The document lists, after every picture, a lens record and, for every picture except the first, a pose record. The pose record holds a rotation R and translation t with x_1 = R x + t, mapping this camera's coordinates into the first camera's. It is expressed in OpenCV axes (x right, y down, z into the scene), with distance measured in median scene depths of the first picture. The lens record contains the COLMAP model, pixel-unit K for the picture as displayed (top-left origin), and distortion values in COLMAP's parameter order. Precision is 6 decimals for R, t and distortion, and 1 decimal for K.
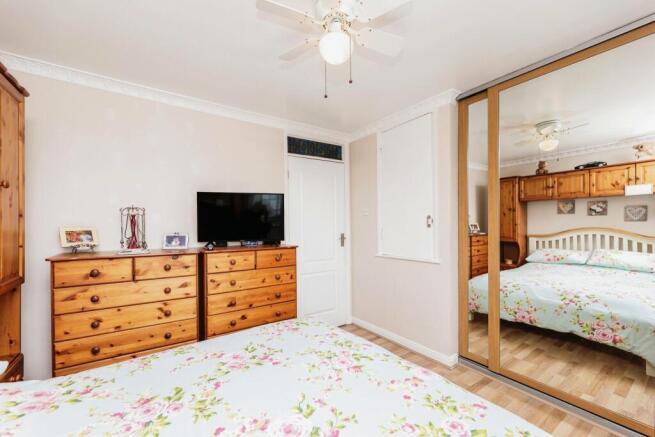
lens RADIAL K [[265.8, 0, 325.8], [0, 265.8, 221.6], [0, 0, 1]] dist [0.000503, 0.000032]
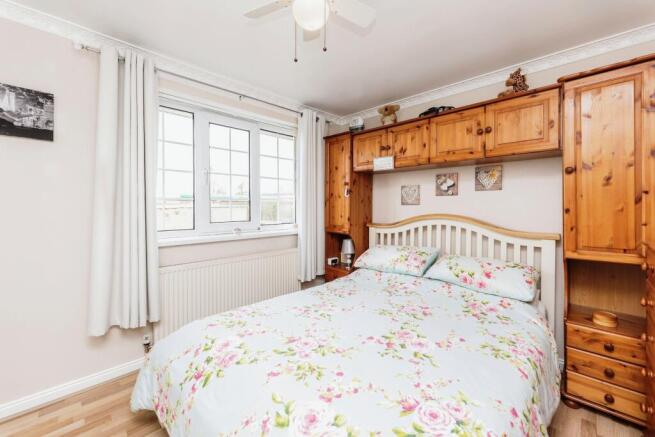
lens RADIAL K [[265.8, 0, 325.9], [0, 265.8, 212.3], [0, 0, 1]] dist [0.000503, 0.000032]
pose [[-0.980353, 0.008955, -0.197046, 0.180678], [0.007411, 0.999936, 0.008571, 0.036197], [0.197110, 0.006943, -0.980357, 1.971582]]
